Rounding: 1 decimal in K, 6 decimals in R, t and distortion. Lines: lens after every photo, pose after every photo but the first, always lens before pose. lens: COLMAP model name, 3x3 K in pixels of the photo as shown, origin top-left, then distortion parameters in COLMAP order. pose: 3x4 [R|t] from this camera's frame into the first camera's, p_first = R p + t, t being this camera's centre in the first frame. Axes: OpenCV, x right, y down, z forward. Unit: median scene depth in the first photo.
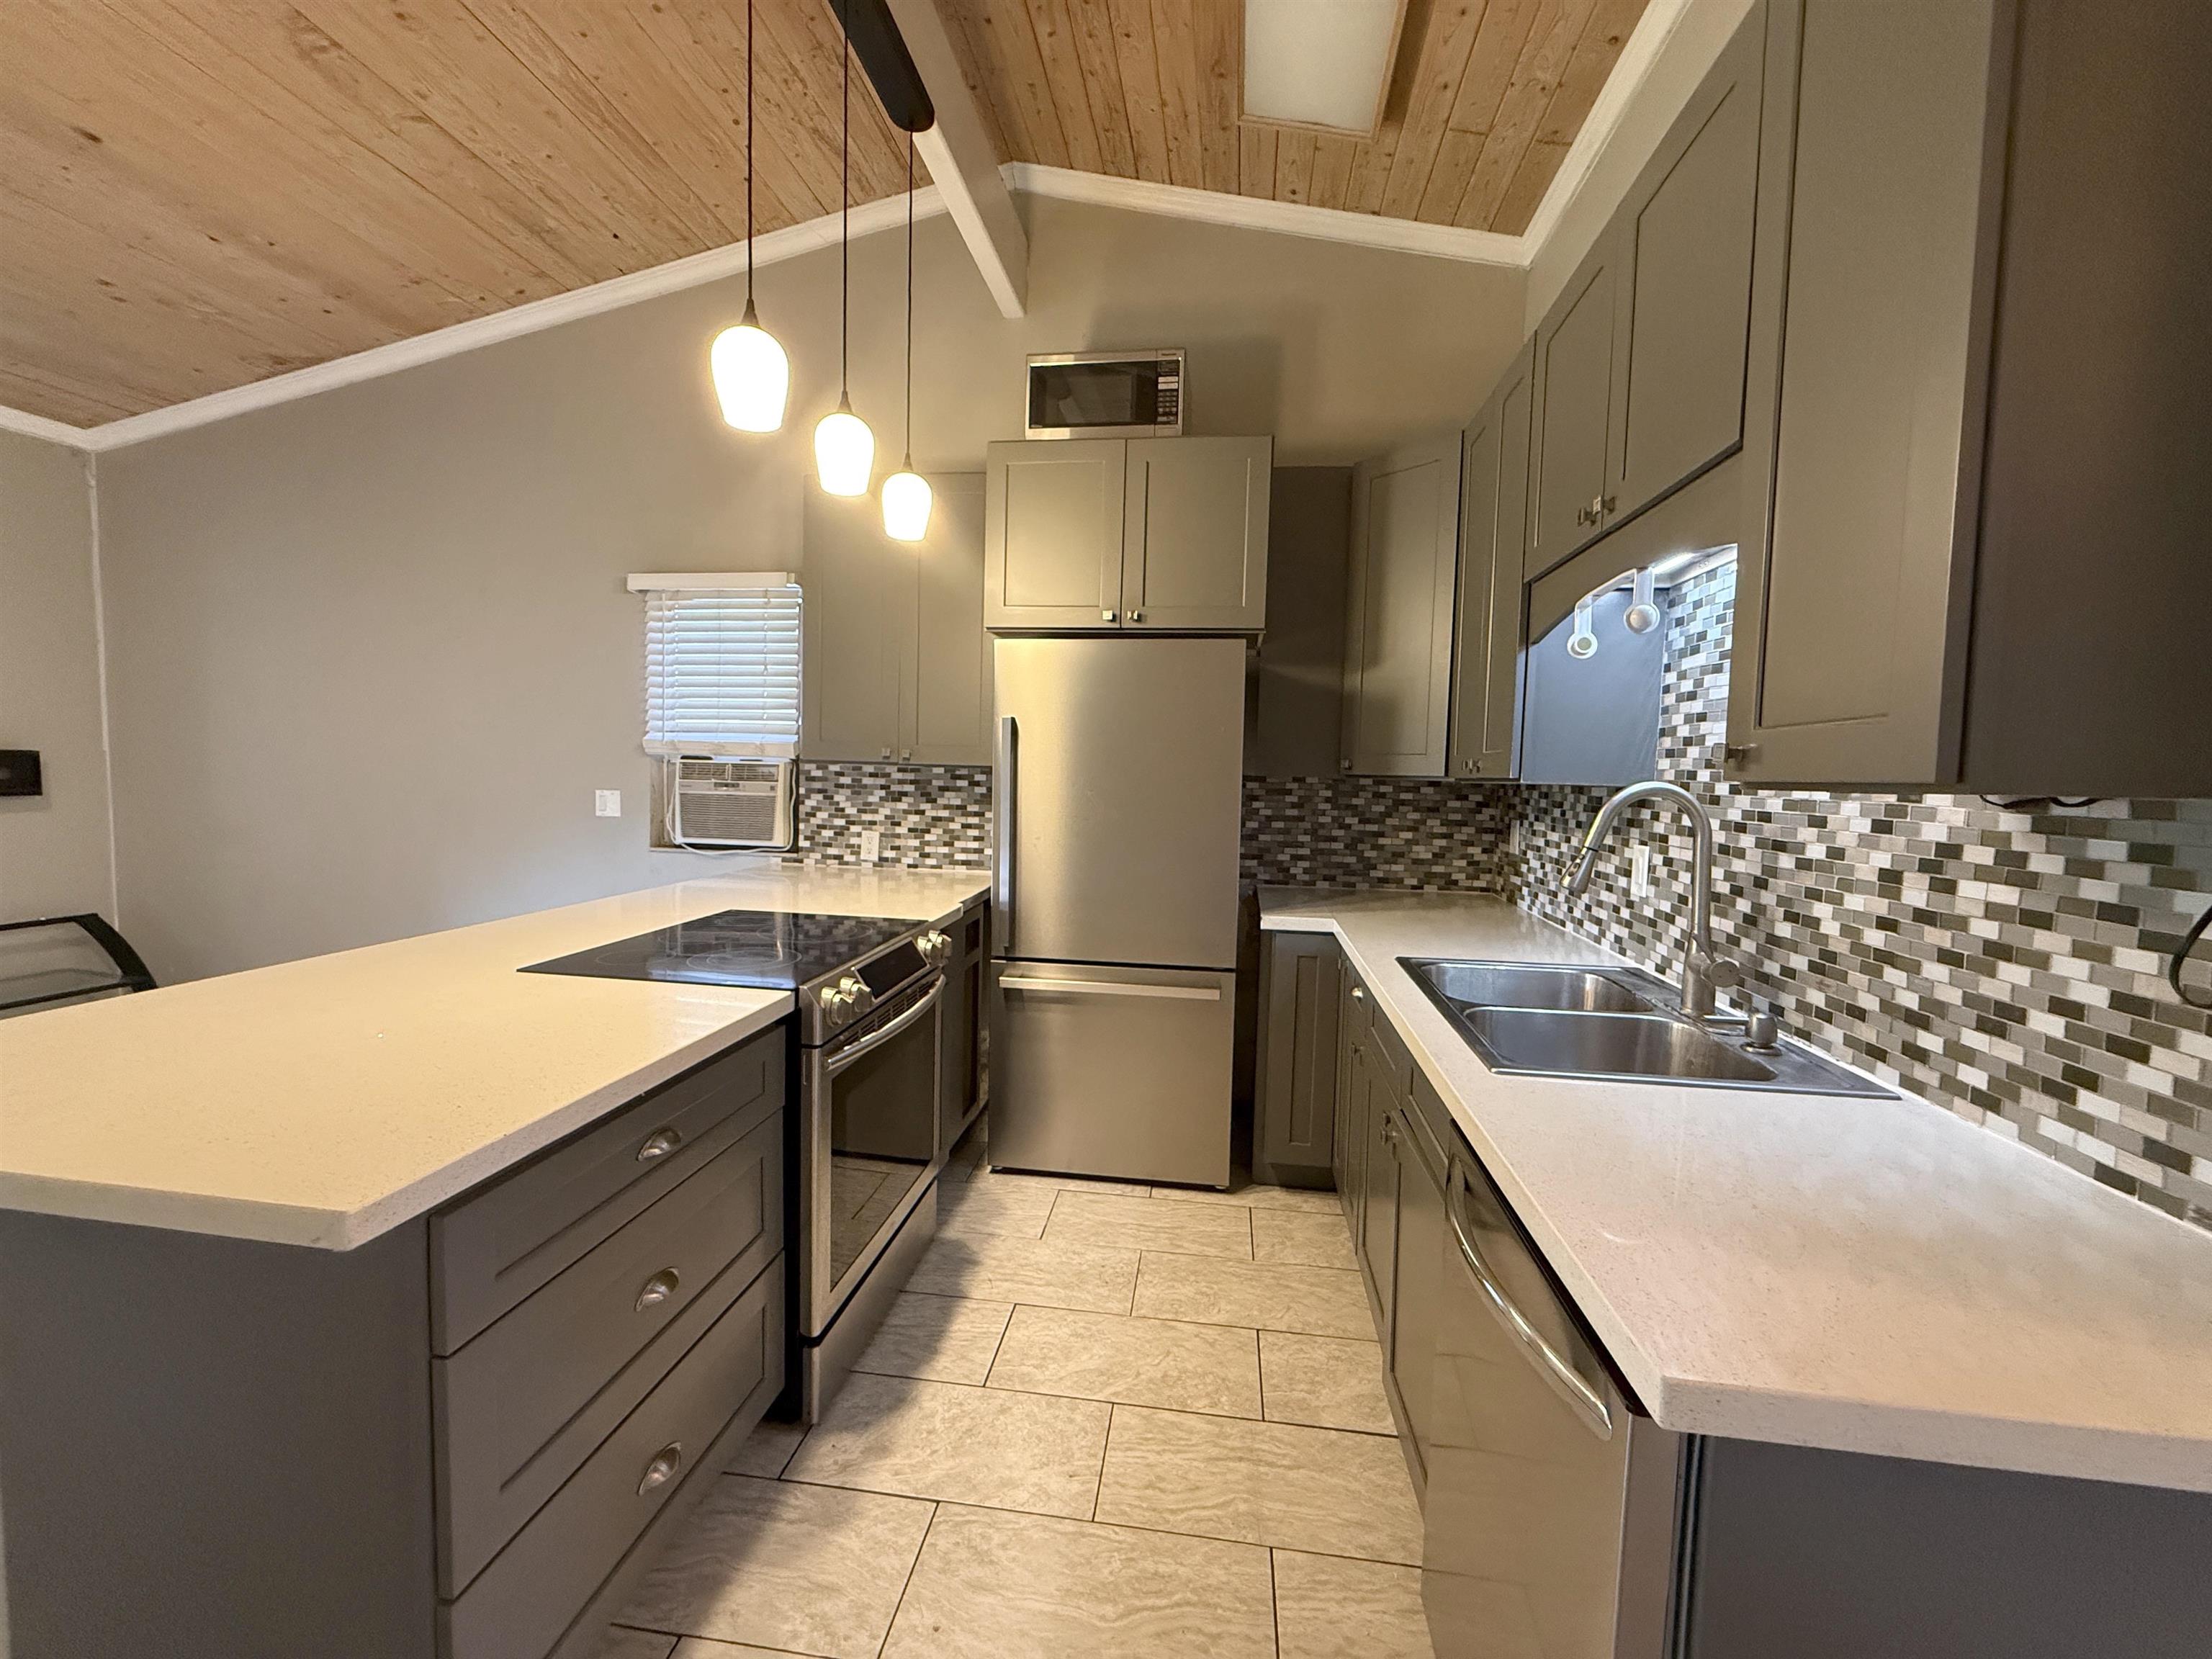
lens RADIAL K [[879.3, 0, 1101.3], [0, 879.3, 831.0], [0, 0, 1]] dist [-0.000320, -0.000061]
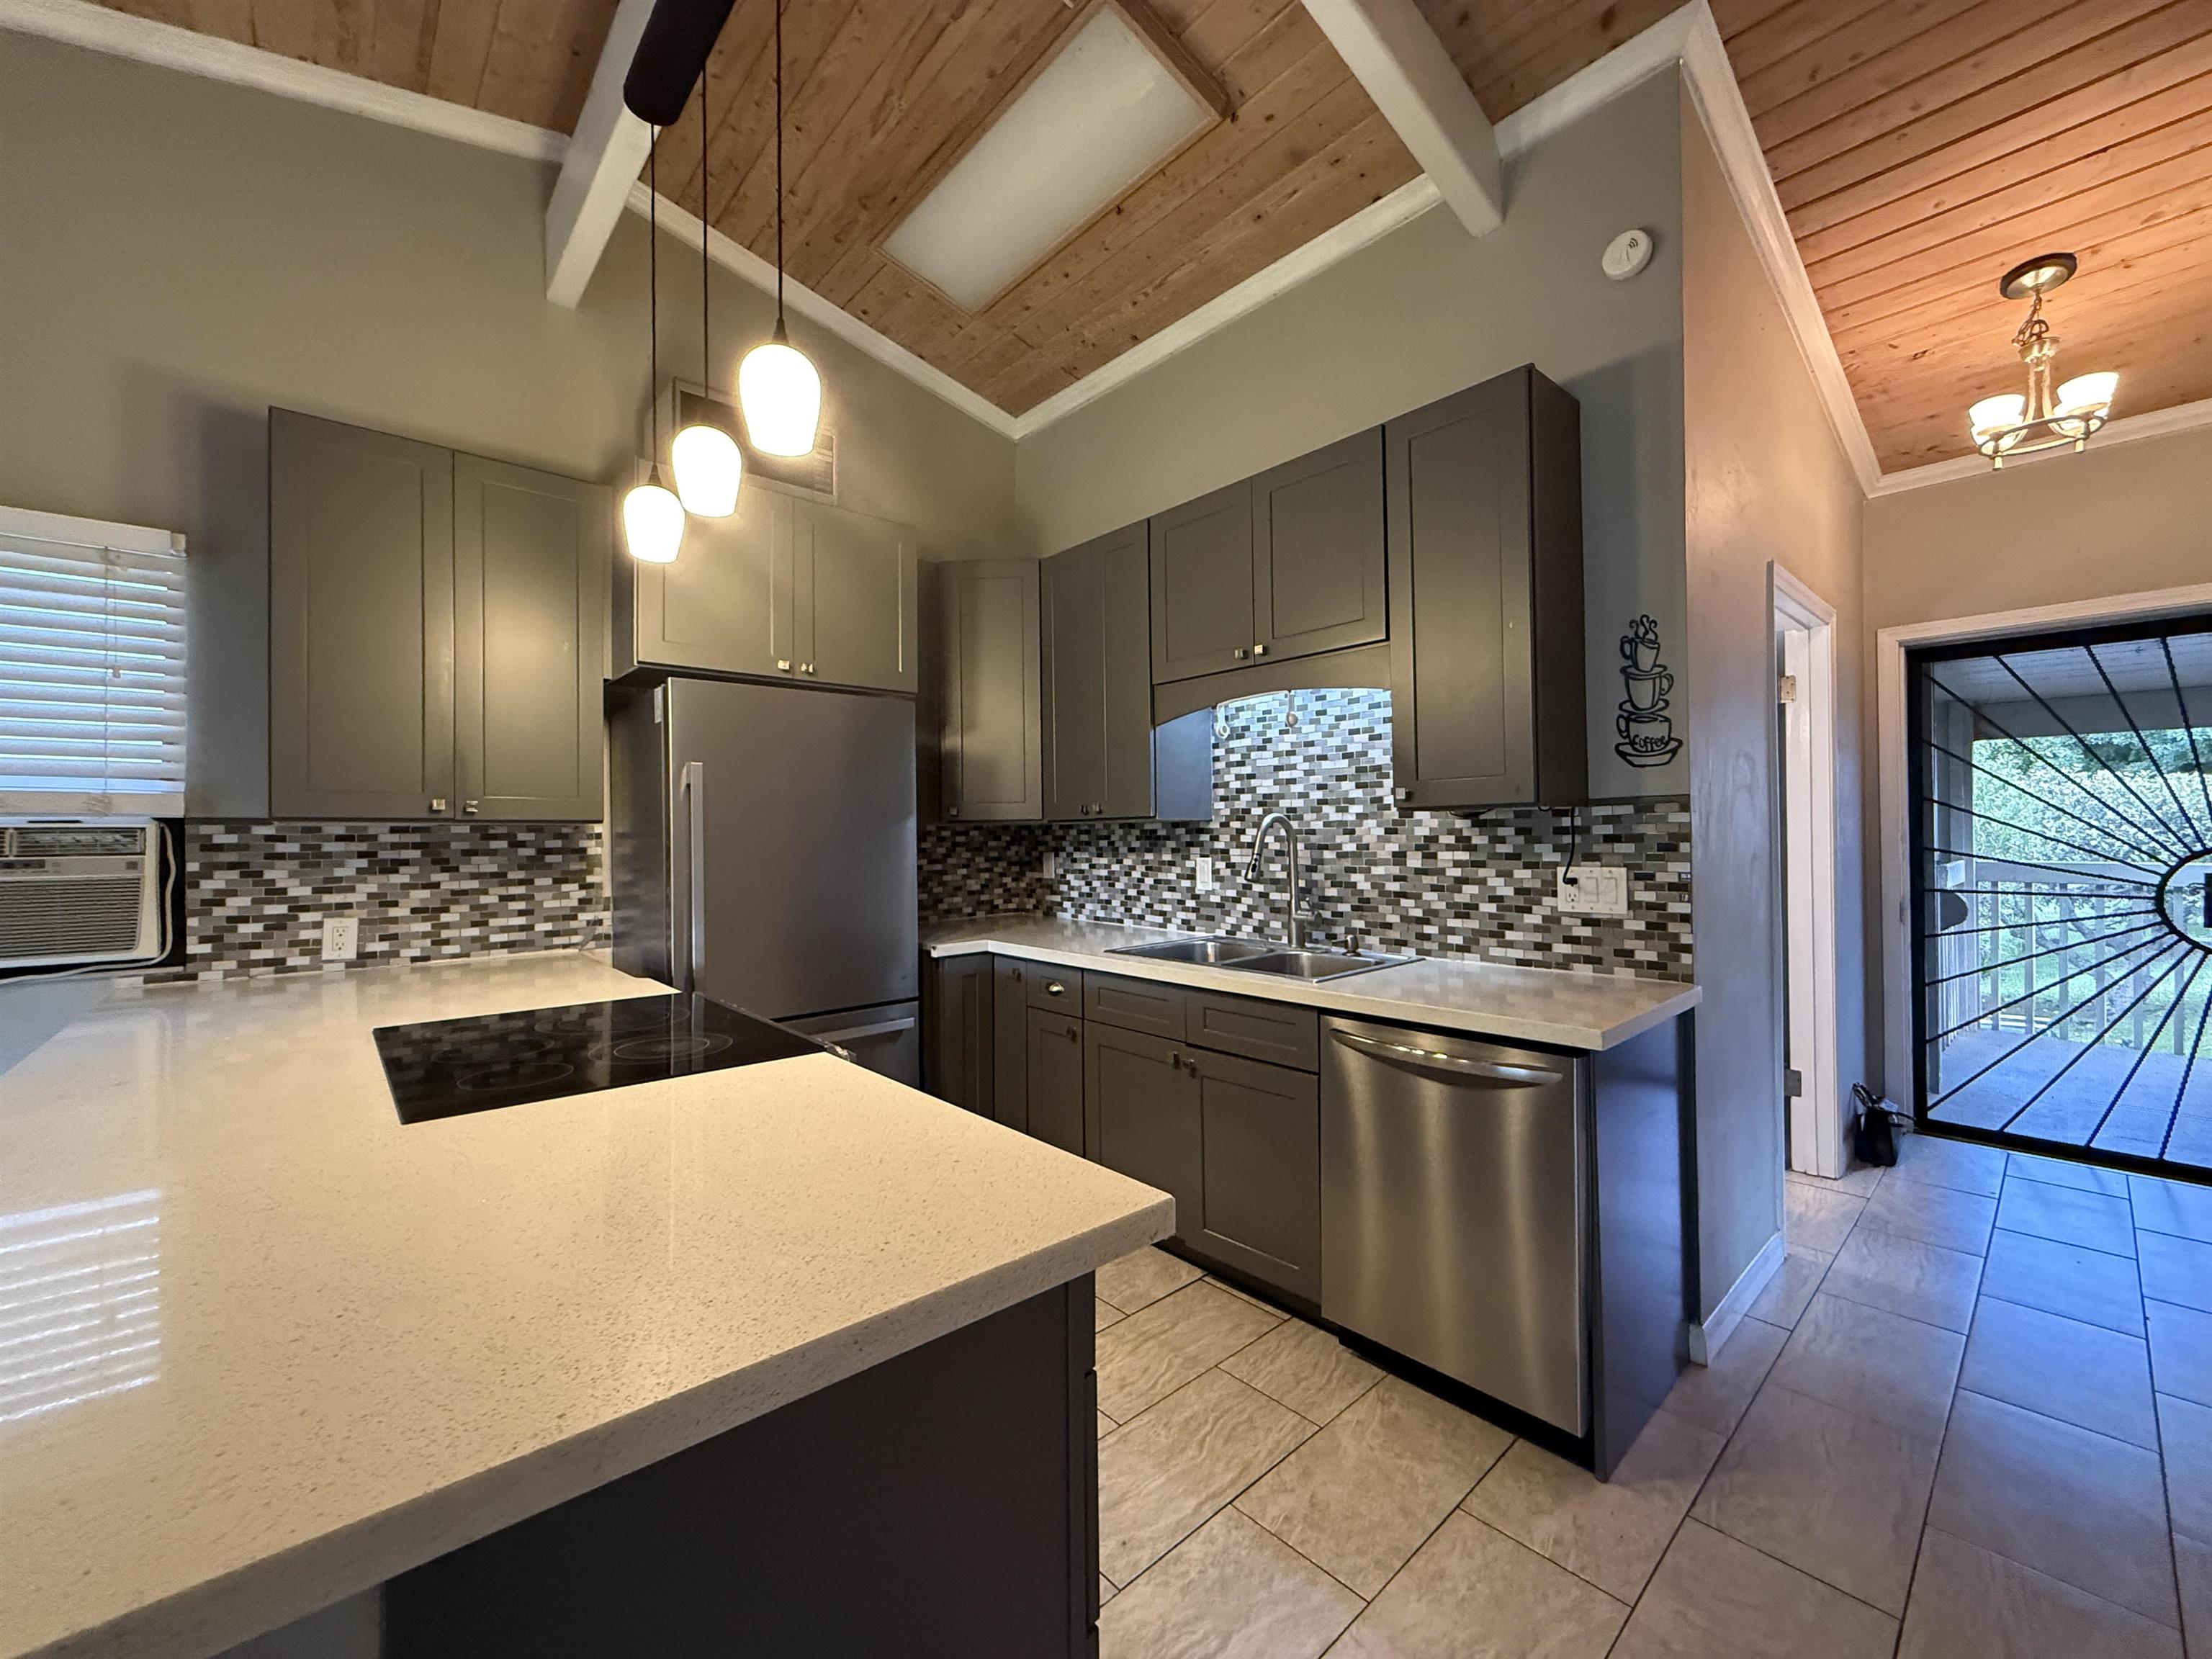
lens RADIAL K [[879.3, 0, 1100.7], [0, 879.3, 832.4], [0, 0, 1]] dist [-0.000320, -0.000061]
pose [[0.643322, -0.030013, 0.765008, -0.488034], [0.080287, 0.996366, -0.028426, 0.000924], [-0.761375, 0.079707, 0.643394, 0.091713]]
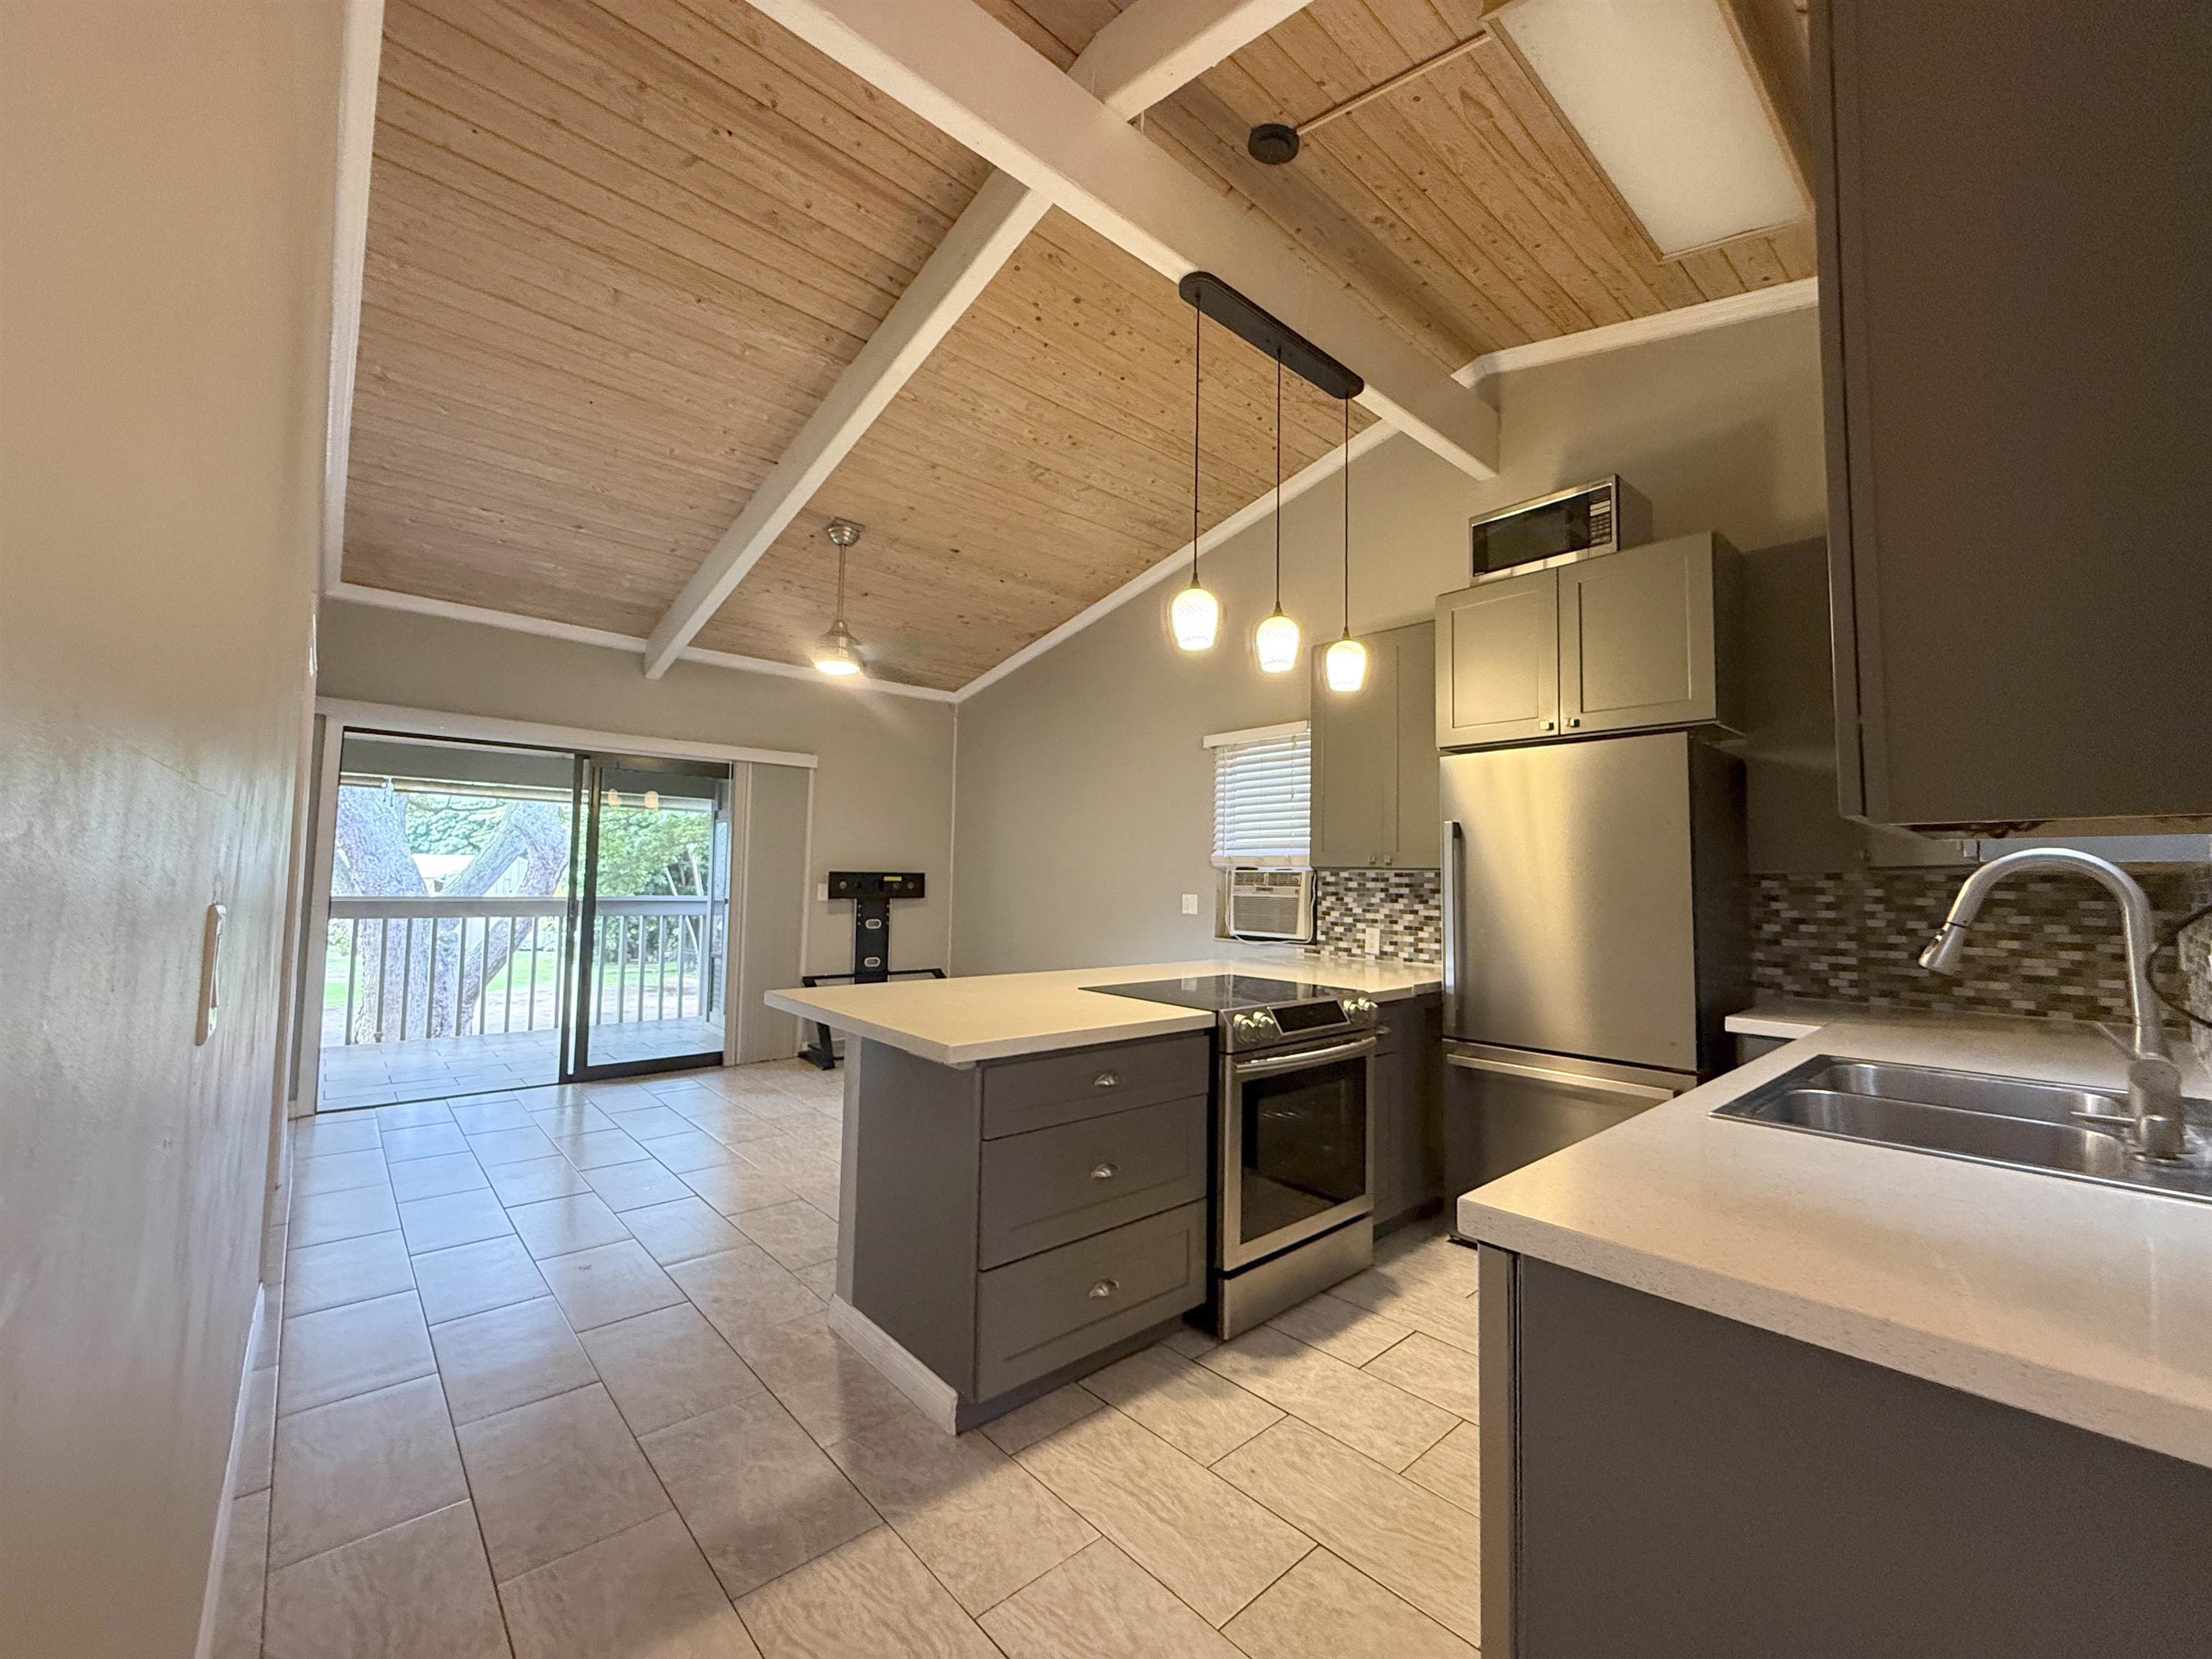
lens RADIAL K [[879.3, 0, 1100.9], [0, 879.3, 831.1], [0, 0, 1]] dist [-0.000320, -0.000061]
pose [[0.763394, -0.048853, -0.644083, 0.260479], [-0.043447, 0.990994, -0.126661, 0.043020], [0.644470, 0.124675, 0.754397, -0.148303]]
